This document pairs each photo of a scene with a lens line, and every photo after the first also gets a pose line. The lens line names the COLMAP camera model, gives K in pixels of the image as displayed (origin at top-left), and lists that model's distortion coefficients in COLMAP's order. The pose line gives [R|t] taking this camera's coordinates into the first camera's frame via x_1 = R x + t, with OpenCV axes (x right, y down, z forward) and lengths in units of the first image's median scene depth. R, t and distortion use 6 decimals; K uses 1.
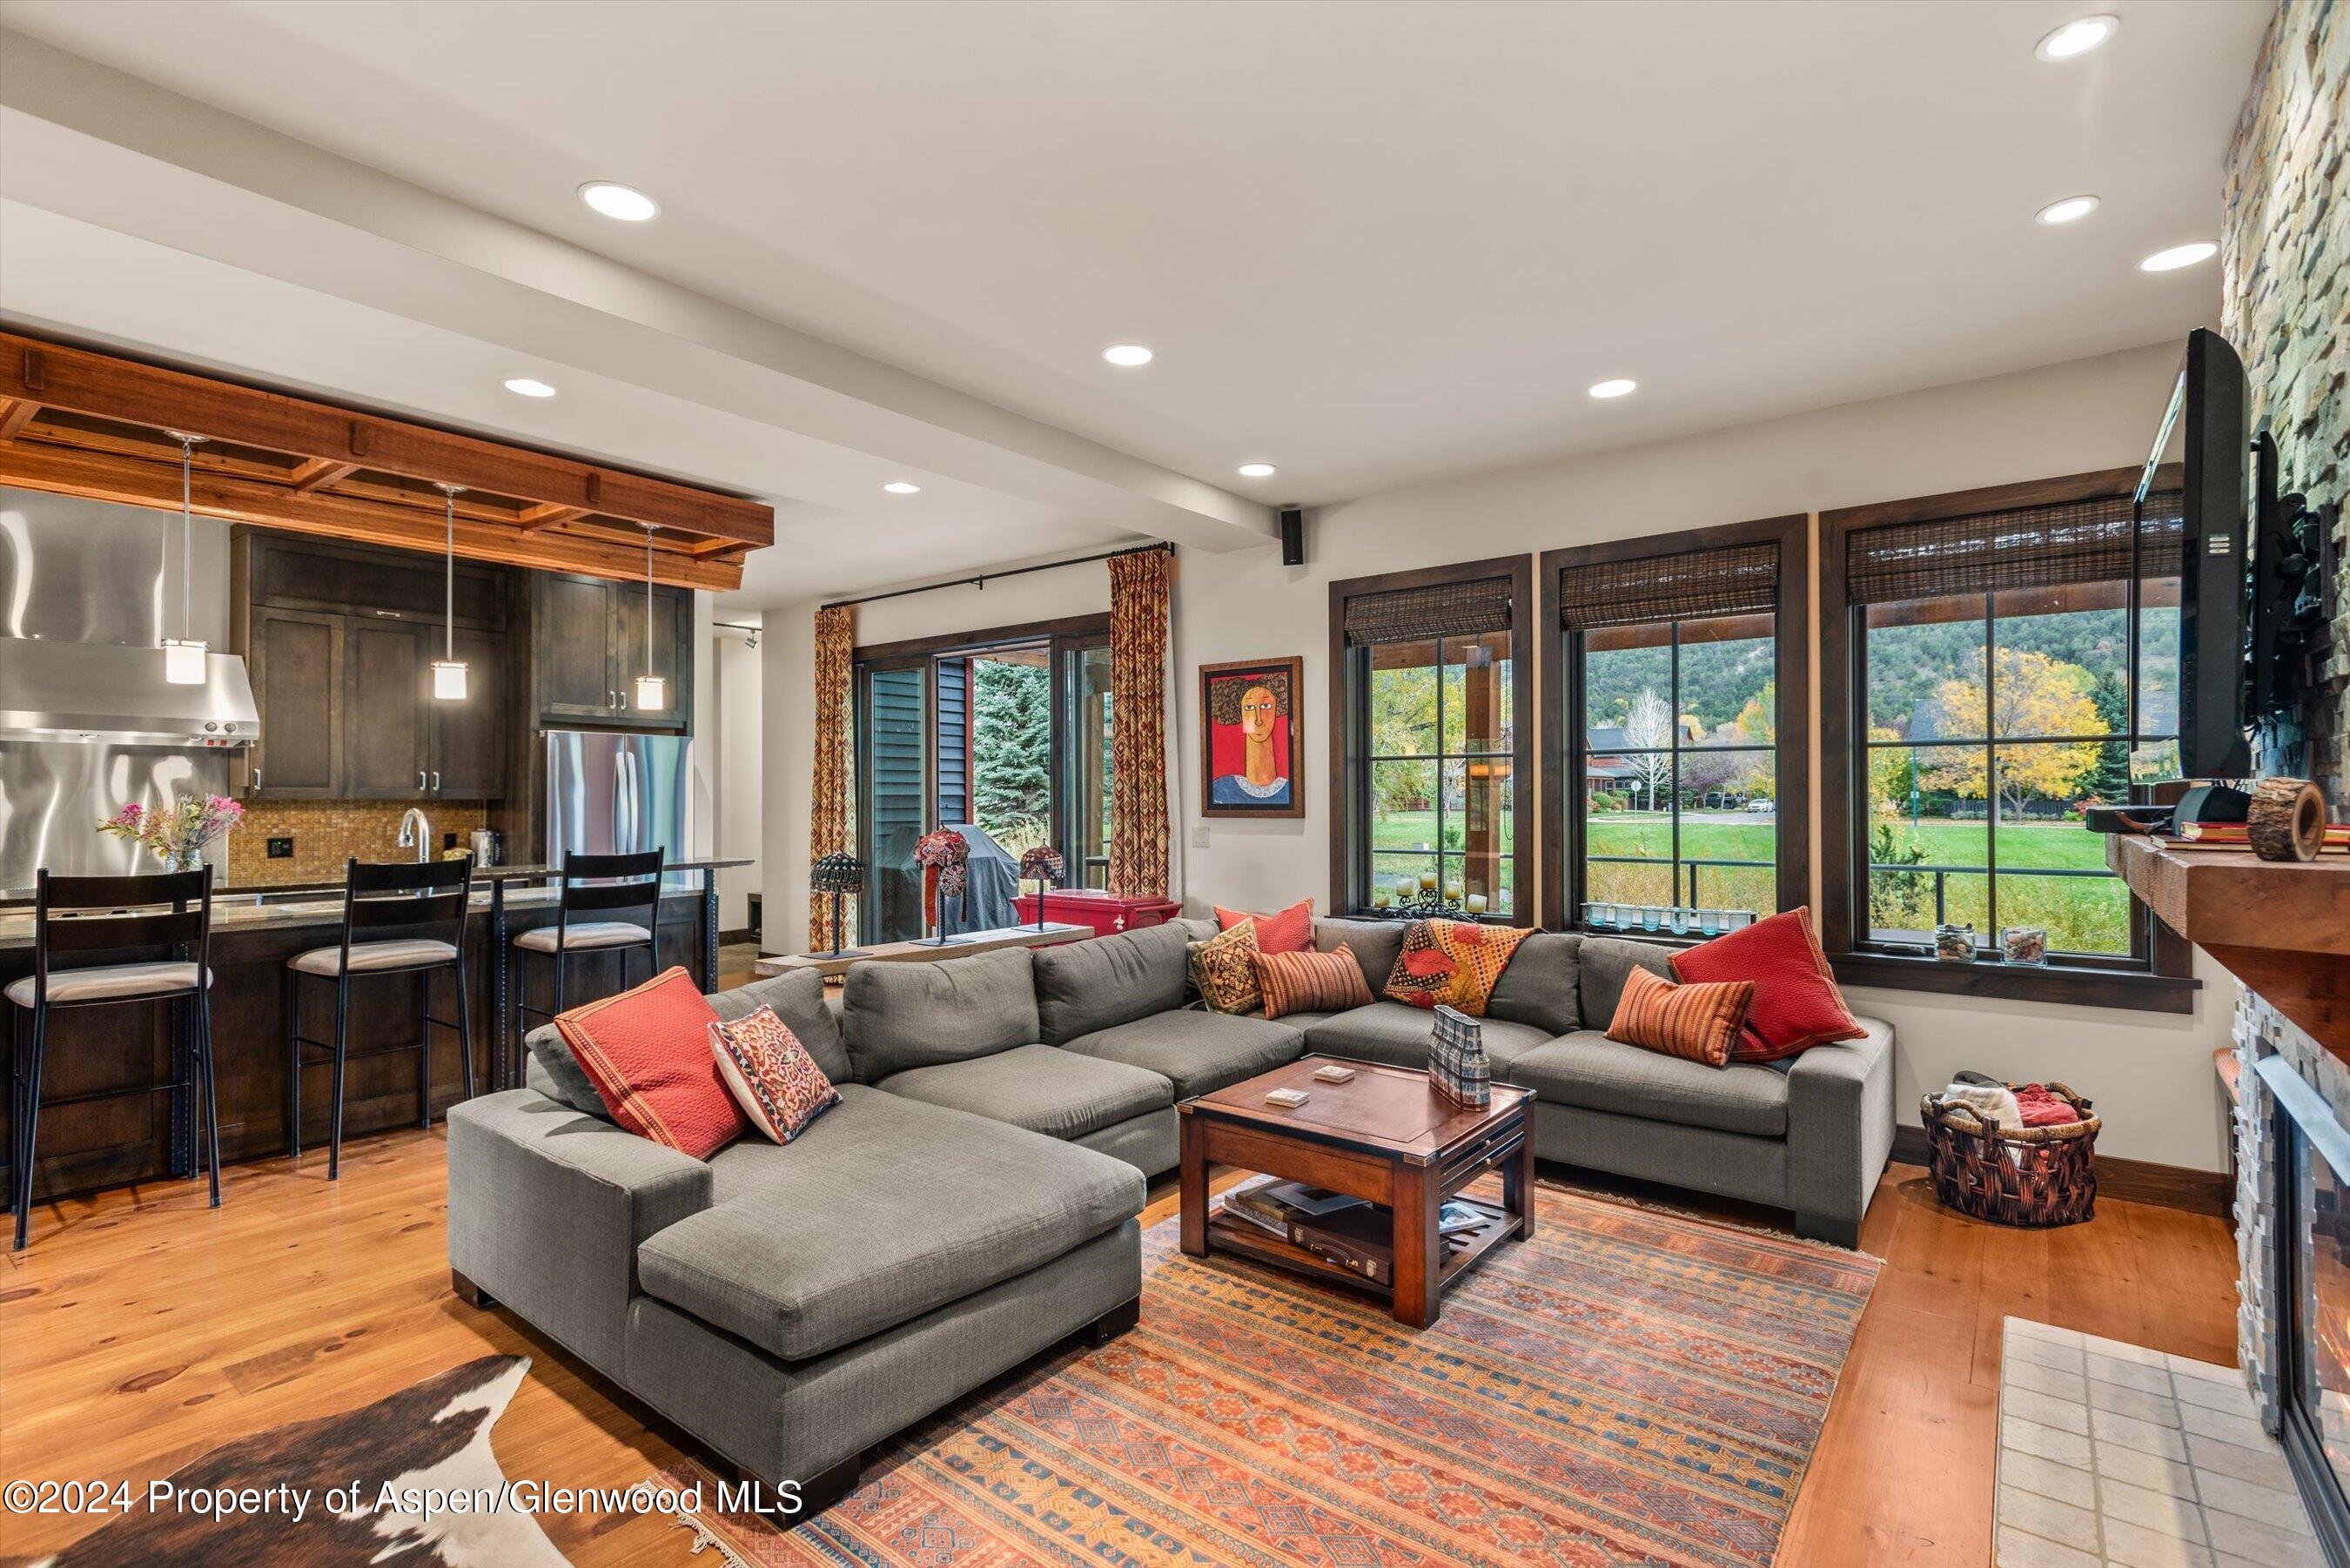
lens RADIAL K [[1101.8, 0, 1182.6], [0, 1101.8, 789.2], [0, 0, 1]] dist [0.017540, -0.005078]
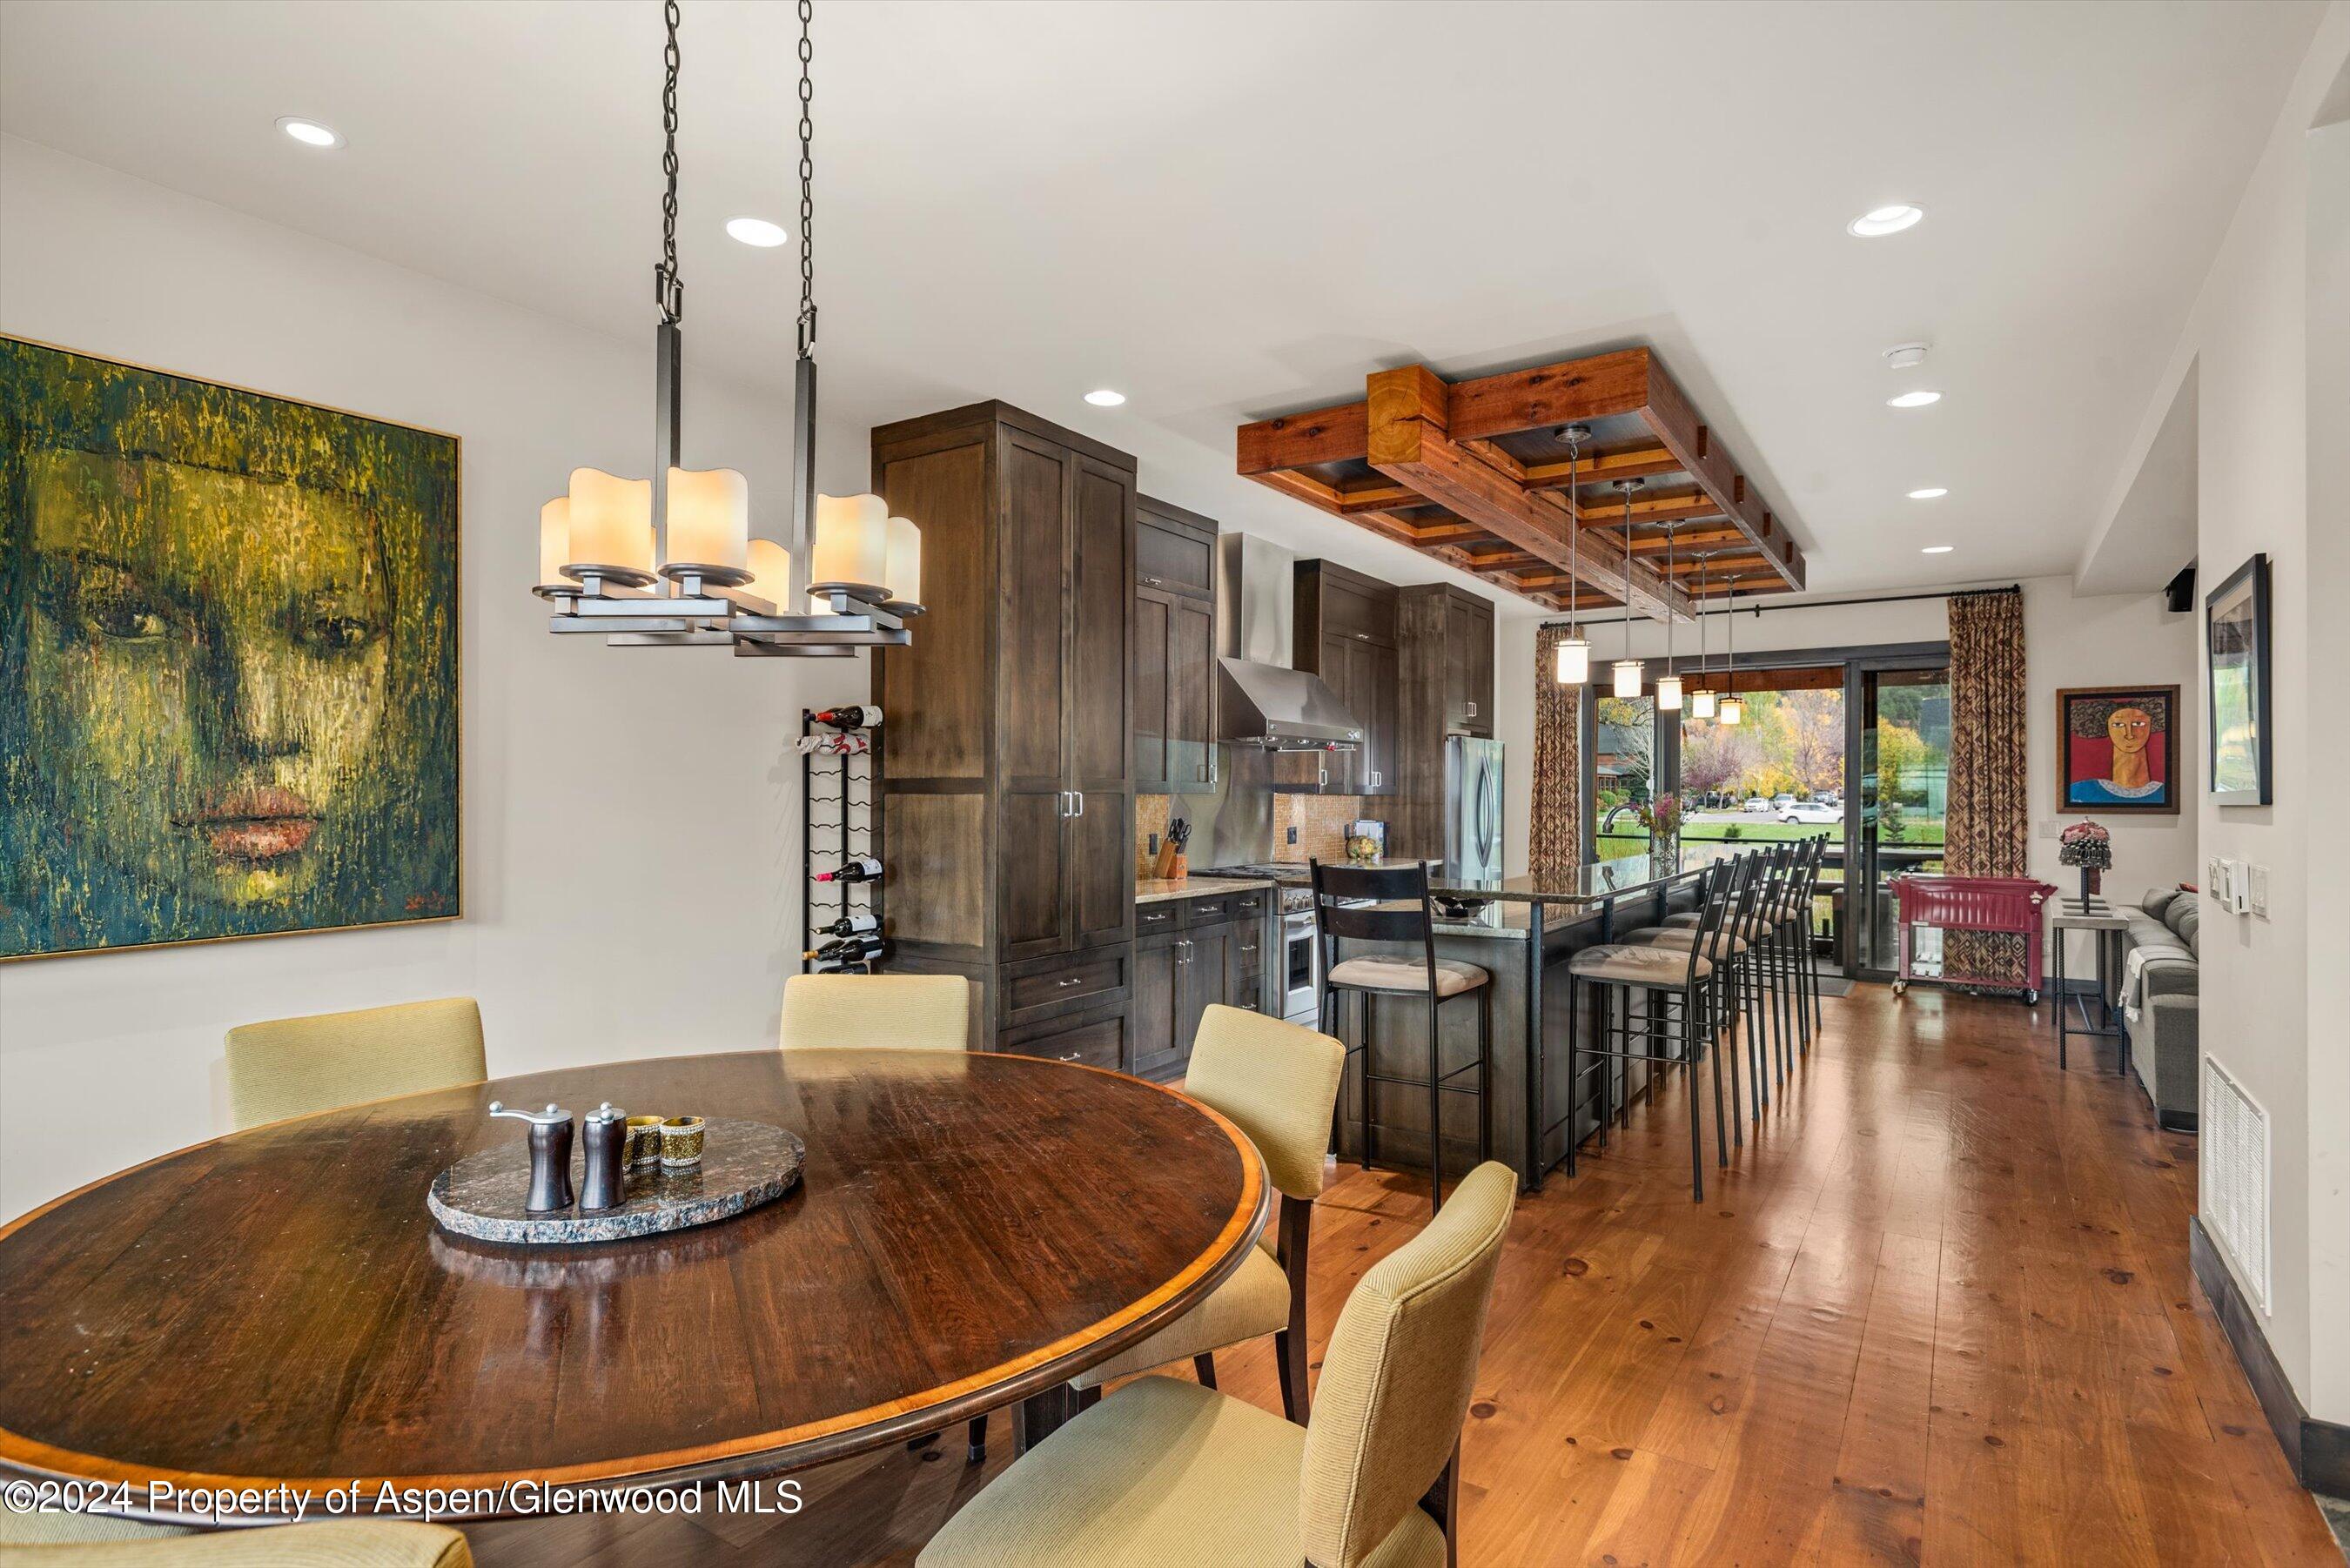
lens RADIAL K [[1193.0, 0, 1169.2], [0, 1193.0, 785.3], [0, 0, 1]] dist [0.014591, -0.009683]
pose [[0.998215, 0.006658, 0.059351, -1.289639], [-0.006716, 0.999977, 0.000772, -0.000180], [-0.059345, -0.001169, 0.998237, -0.330927]]
